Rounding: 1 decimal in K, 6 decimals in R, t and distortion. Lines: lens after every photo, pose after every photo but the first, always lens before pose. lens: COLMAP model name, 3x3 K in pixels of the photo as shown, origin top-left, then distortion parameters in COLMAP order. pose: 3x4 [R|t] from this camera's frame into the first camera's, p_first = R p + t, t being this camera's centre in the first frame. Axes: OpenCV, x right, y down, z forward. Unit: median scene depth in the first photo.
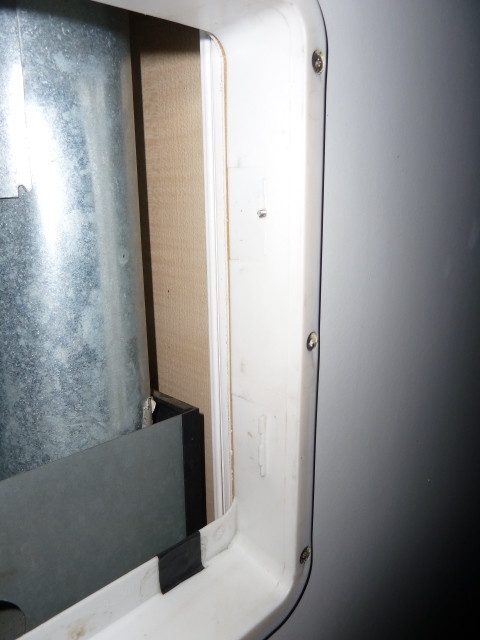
lens RADIAL K [[459.2, 0, 240.0], [0, 459.2, 320.0], [0, 0, 1]] dist [-0.030168, -0.000871]
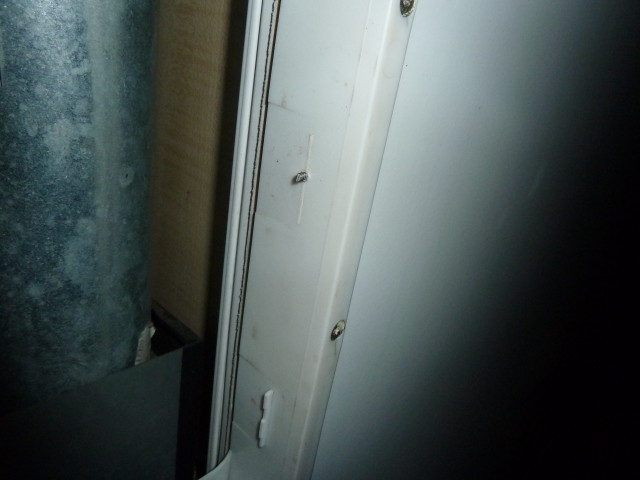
lens RADIAL K [[459.2, 0, 320.0], [0, 459.2, 240.0], [0, 0, 1]] dist [-0.030168, -0.000871]
pose [[0.983704, 0.138816, 0.114266, 0.003319], [-0.154848, 0.977081, 0.146062, -0.202375], [-0.091372, -0.161376, 0.982654, 0.168331]]
